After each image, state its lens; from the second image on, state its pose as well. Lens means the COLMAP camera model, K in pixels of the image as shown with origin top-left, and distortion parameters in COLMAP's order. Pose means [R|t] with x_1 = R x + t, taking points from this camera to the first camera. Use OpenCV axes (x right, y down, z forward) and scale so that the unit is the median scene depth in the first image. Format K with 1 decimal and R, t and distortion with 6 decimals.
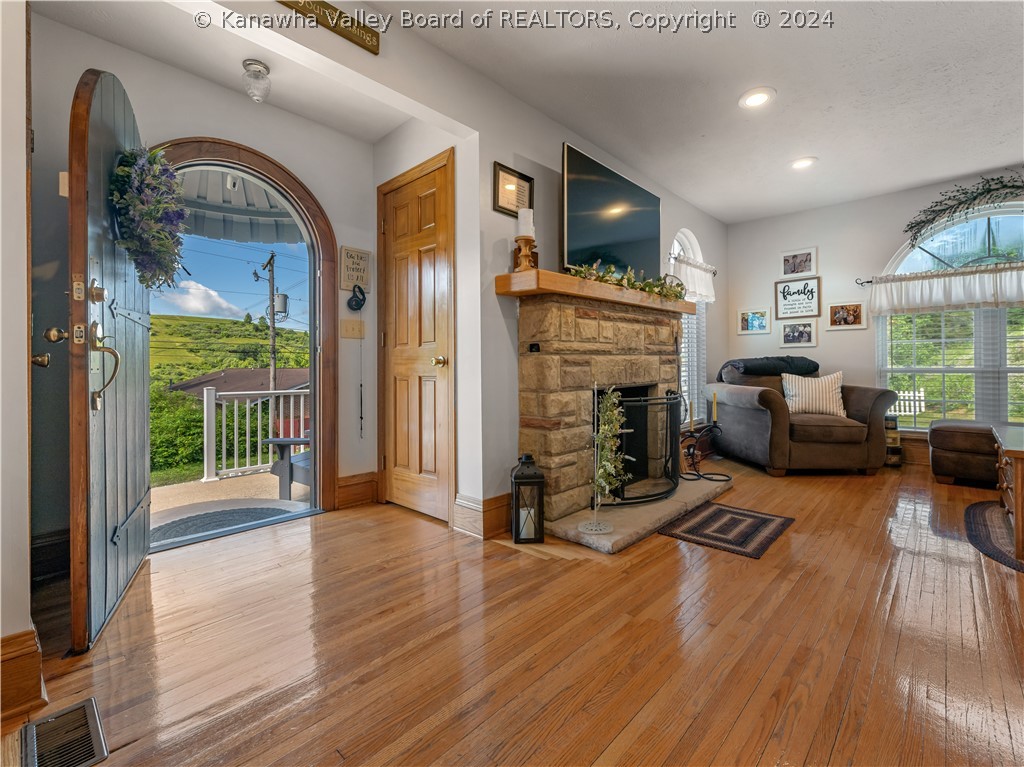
lens RADIAL K [[459.9, 0, 513.3], [0, 459.9, 375.7], [0, 0, 1]] dist [0.002748, -0.000364]
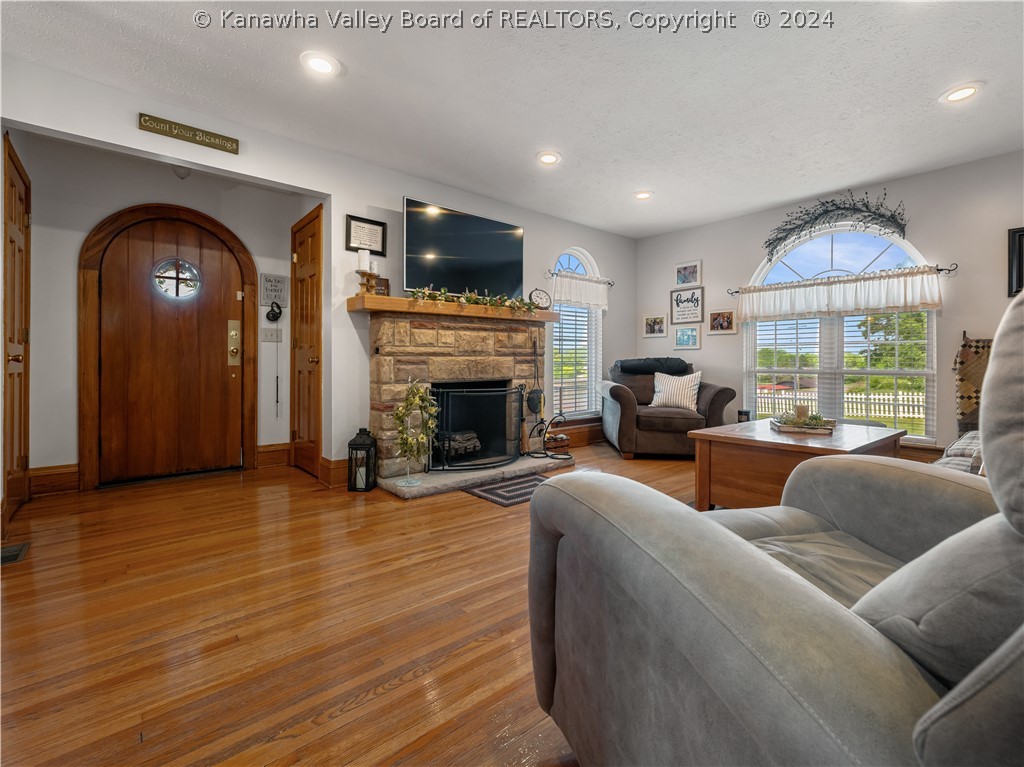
lens RADIAL K [[459.9, 0, 510.4], [0, 459.9, 376.8], [0, 0, 1]] dist [0.002748, -0.000364]
pose [[0.993688, 0.013438, -0.111370, 0.446162], [-0.012225, 0.999858, 0.011573, -0.003586], [0.111510, -0.010138, 0.993712, -0.228763]]
